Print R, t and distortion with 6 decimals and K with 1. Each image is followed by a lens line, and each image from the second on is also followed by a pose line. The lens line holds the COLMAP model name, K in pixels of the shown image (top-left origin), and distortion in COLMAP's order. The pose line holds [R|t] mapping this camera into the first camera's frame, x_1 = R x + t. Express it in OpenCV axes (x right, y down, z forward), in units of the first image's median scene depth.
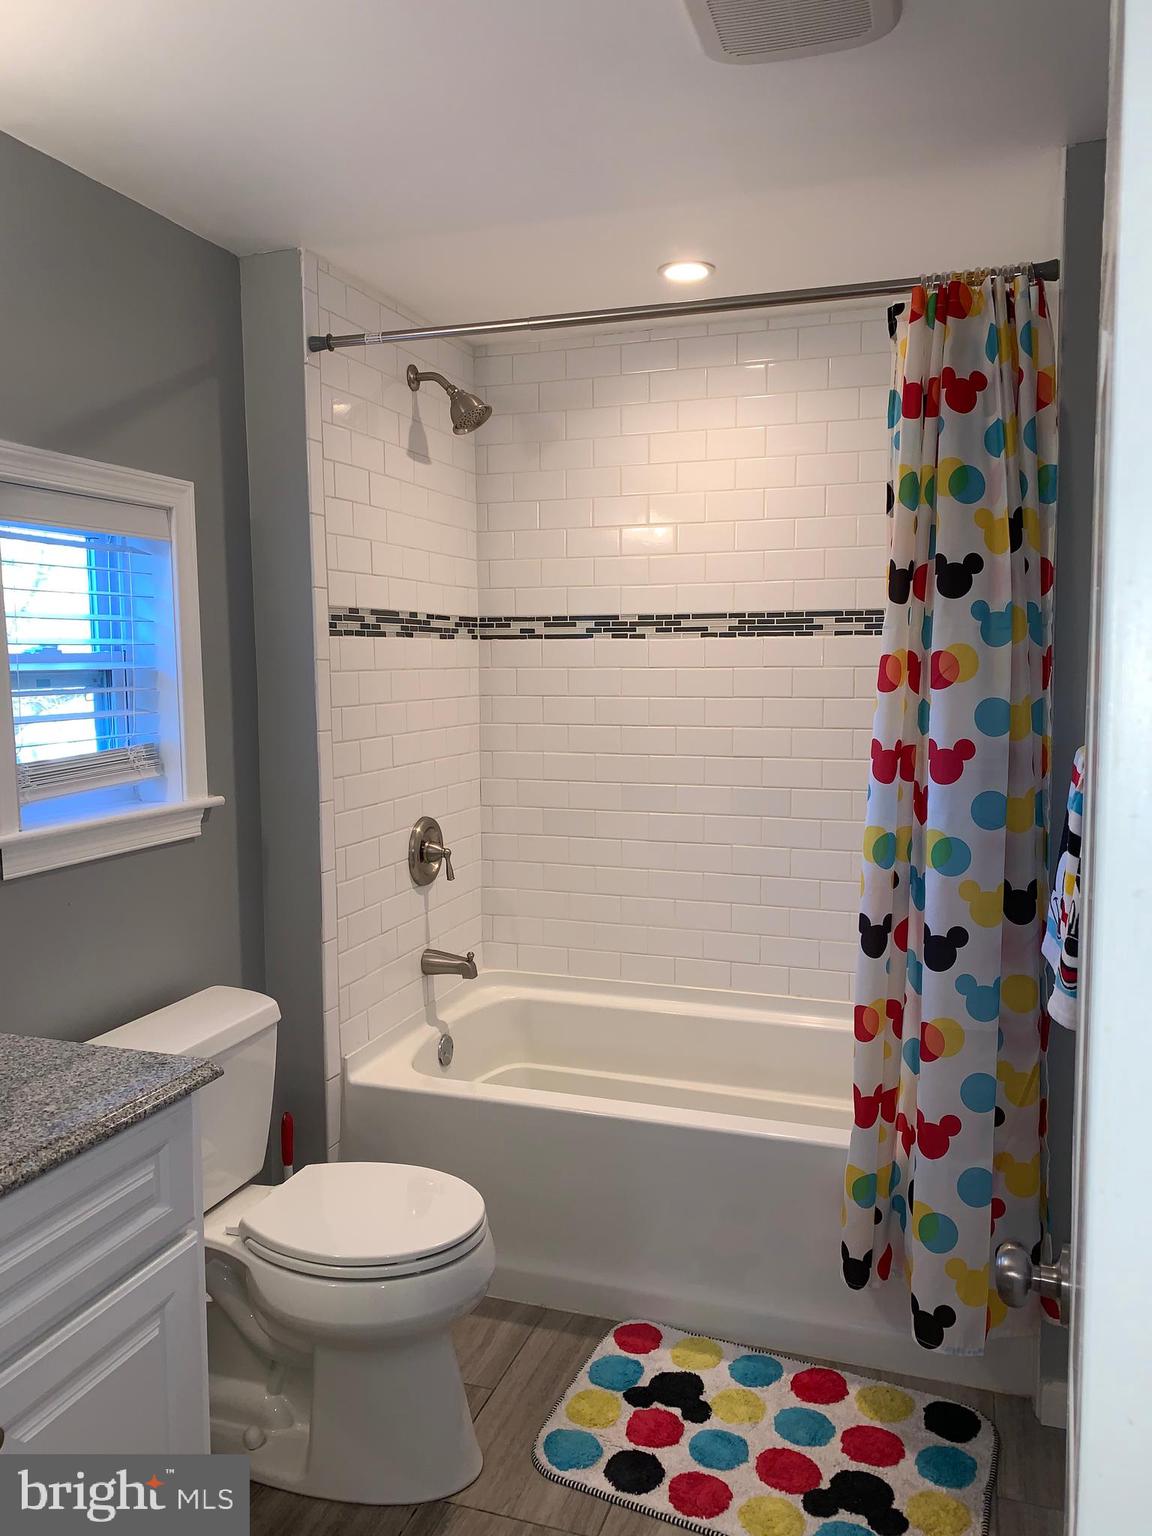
lens RADIAL K [[1144.0, 0, 576.0], [0, 1144.0, 768.0], [0, 0, 1]] dist [0.009677, -0.034774]
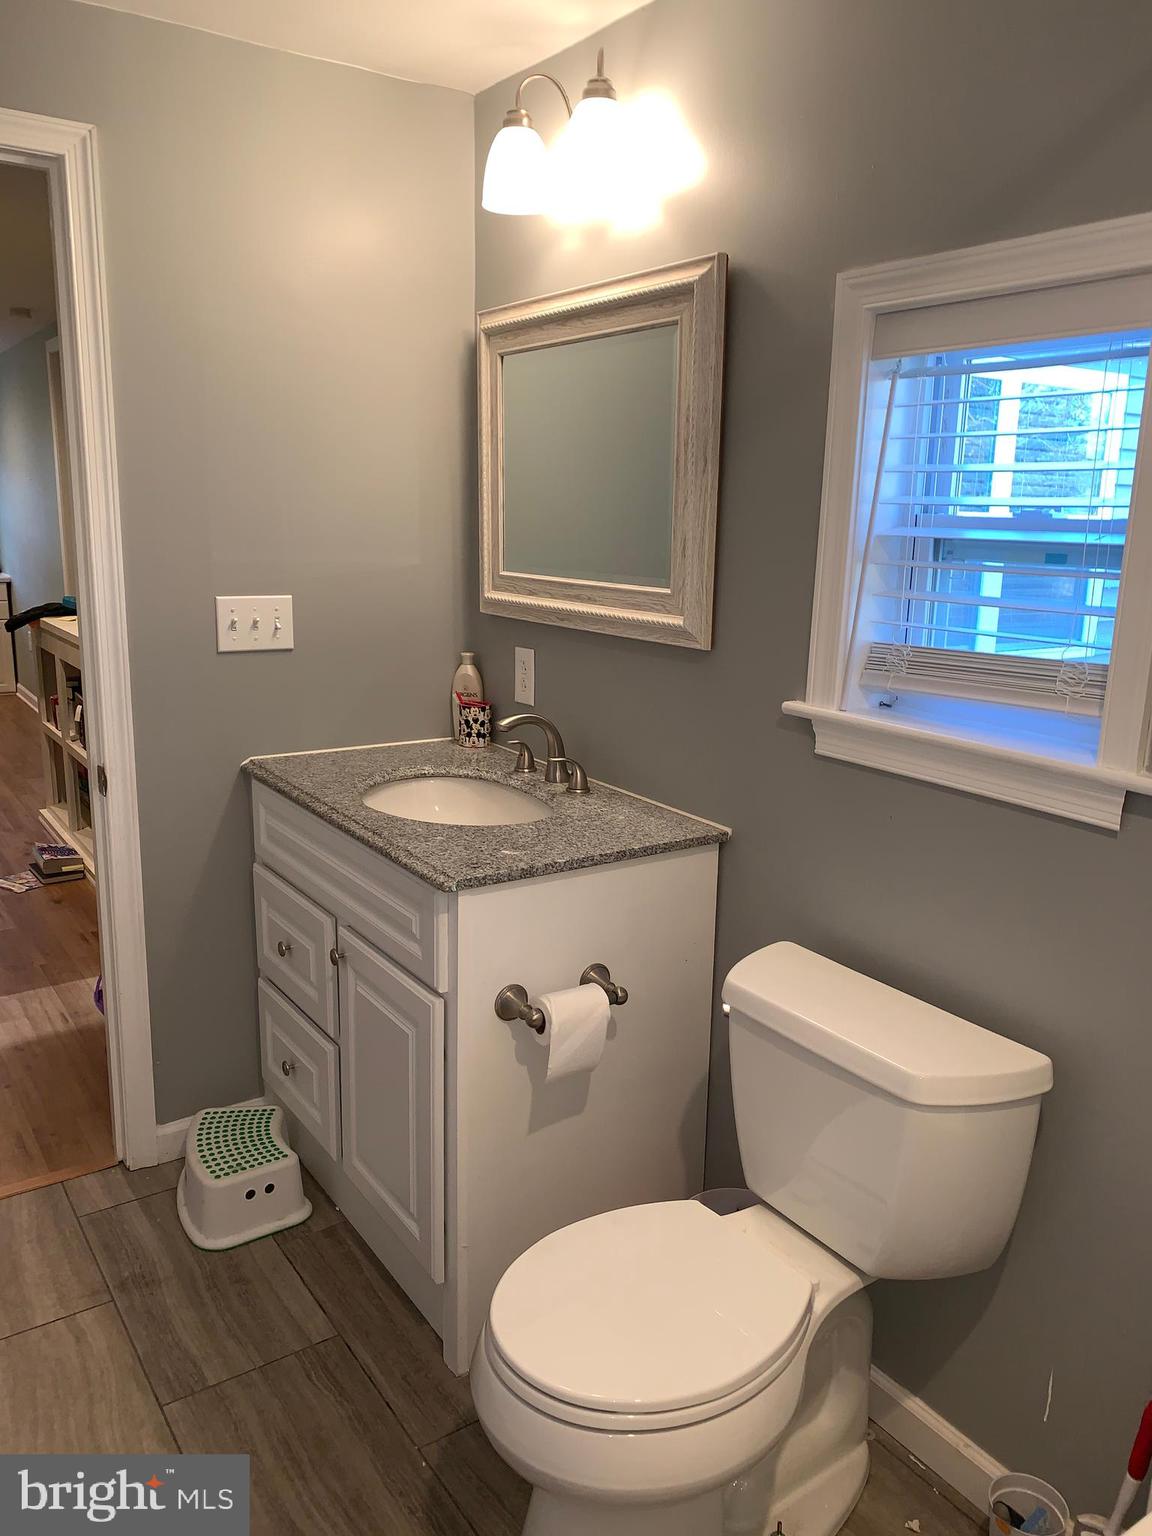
lens RADIAL K [[1144.0, 0, 576.0], [0, 1144.0, 768.0], [0, 0, 1]] dist [0.009677, -0.034774]
pose [[-0.589407, 0.173919, -0.788892, 0.354866], [-0.098455, 0.953805, 0.283835, -0.132183], [0.801814, 0.244965, -0.545057, 1.256007]]
